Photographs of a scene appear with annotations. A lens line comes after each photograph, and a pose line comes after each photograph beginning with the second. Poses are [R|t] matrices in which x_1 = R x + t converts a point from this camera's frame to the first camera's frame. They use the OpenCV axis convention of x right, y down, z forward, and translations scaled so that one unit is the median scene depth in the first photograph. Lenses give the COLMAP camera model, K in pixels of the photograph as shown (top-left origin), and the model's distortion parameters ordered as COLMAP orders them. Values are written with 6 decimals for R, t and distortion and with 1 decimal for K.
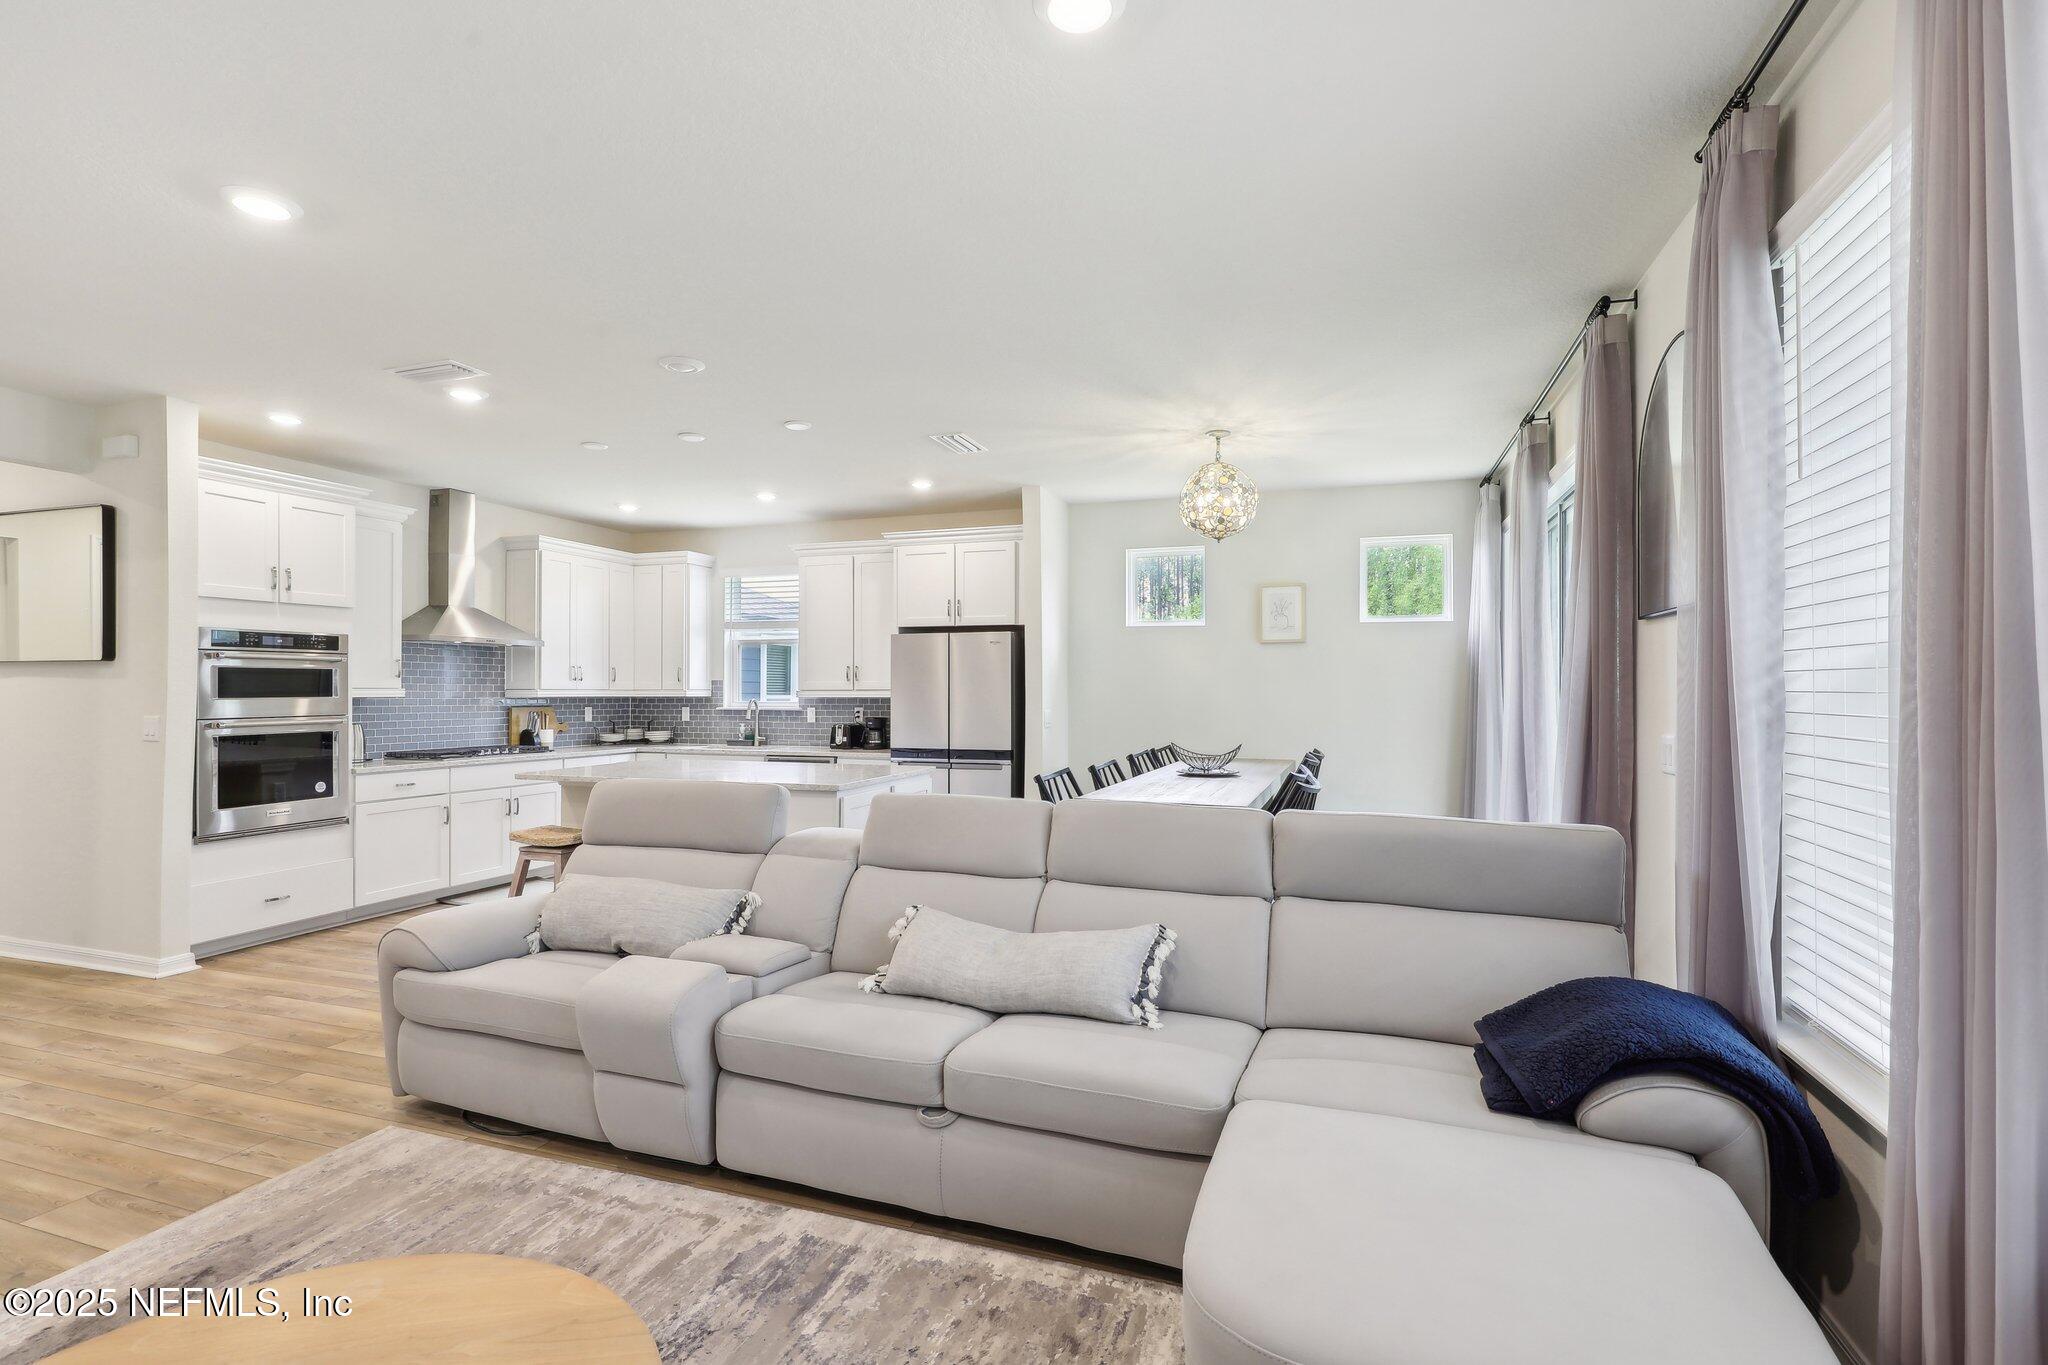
lens RADIAL K [[964.8, 0, 1024.0], [0, 964.8, 682.5], [0, 0, 1]] dist [-0.002637, 0.000008]
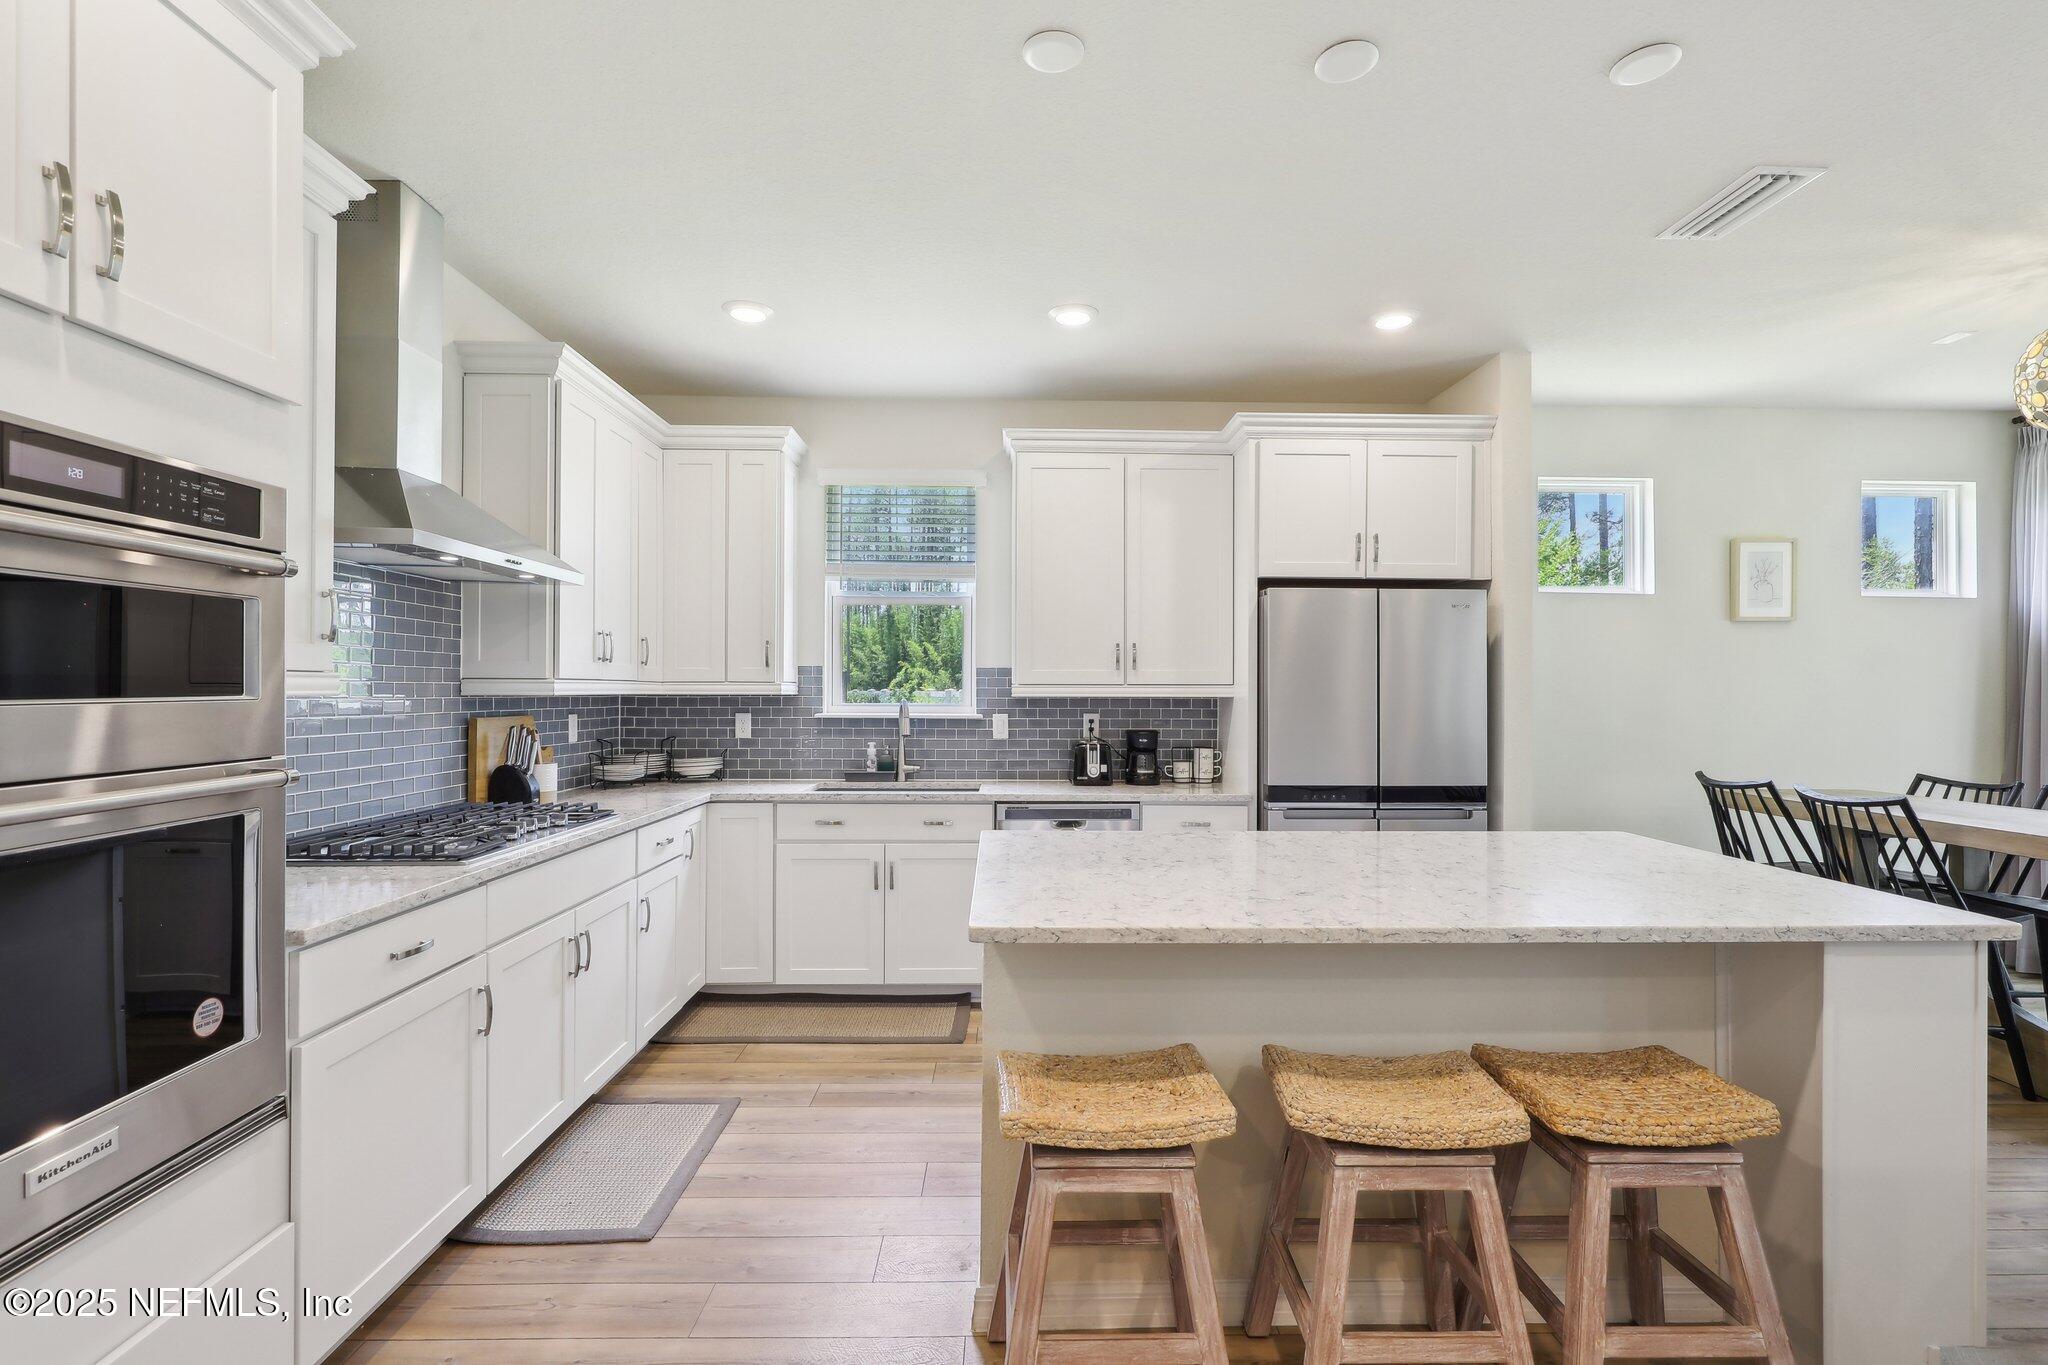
lens RADIAL K [[962.8, 0, 1024.0], [0, 962.8, 682.5], [0, 0, 1]] dist [0.016827, -0.000621]
pose [[0.938910, 0.007472, 0.344081, -0.452928], [-0.008331, 0.999965, 0.001019, 0.006617], [-0.344061, -0.003823, 0.938940, 0.487674]]
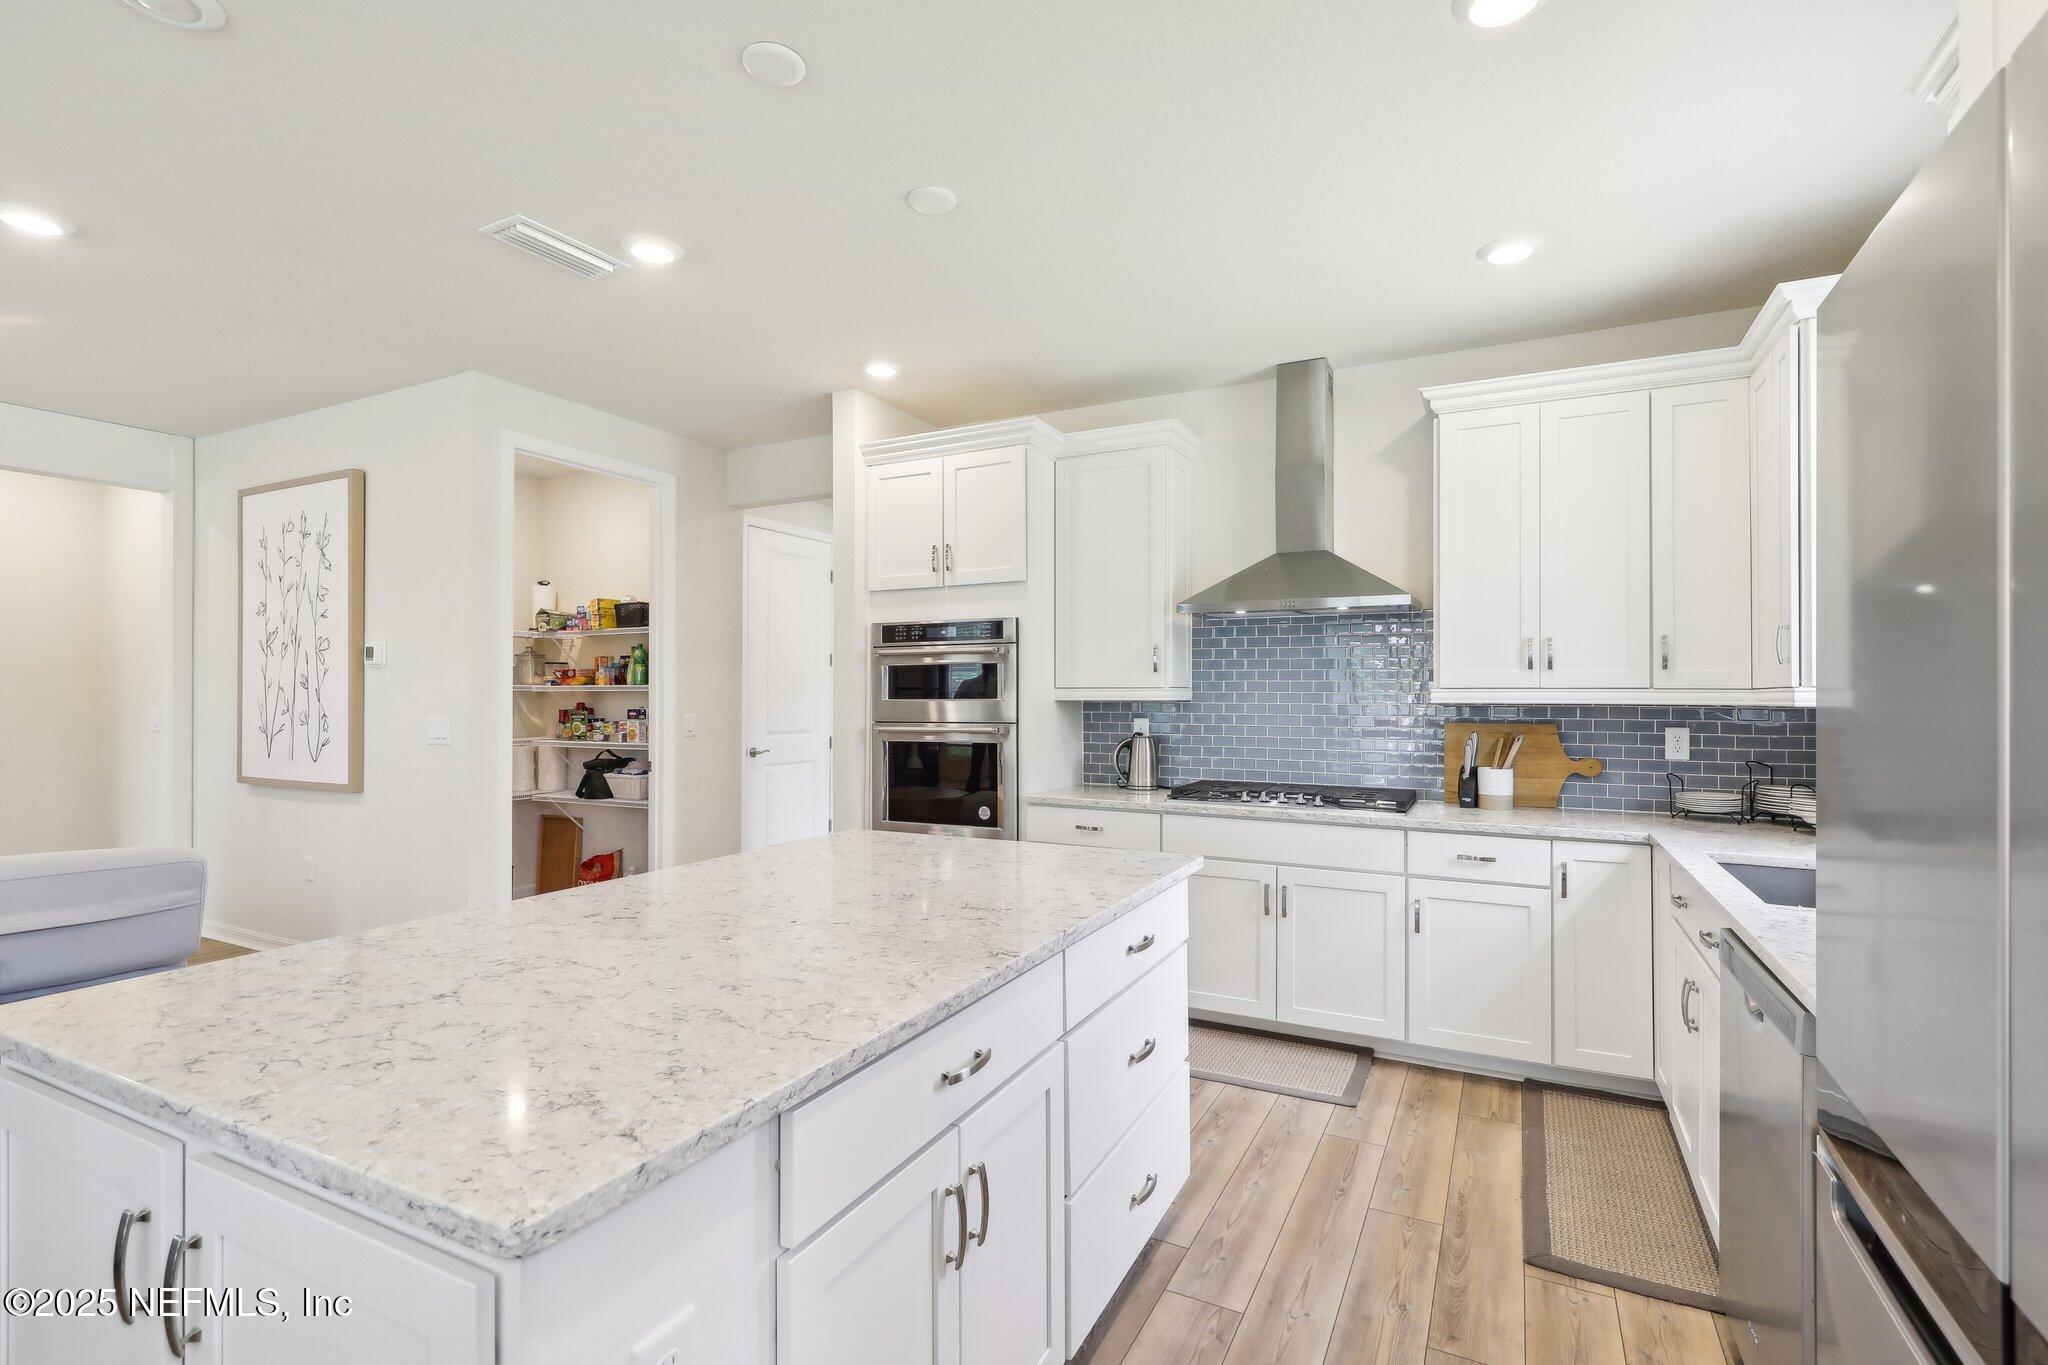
lens RADIAL K [[937.1, 0, 1016.1], [0, 937.1, 700.3], [0, 0, 1]] dist [0.000145, -0.000037]
pose [[-0.160359, -0.004013, -0.987051, 0.018075], [0.005365, 0.999973, -0.004937, 0.015017], [0.987044, -0.006087, -0.160333, 0.859547]]
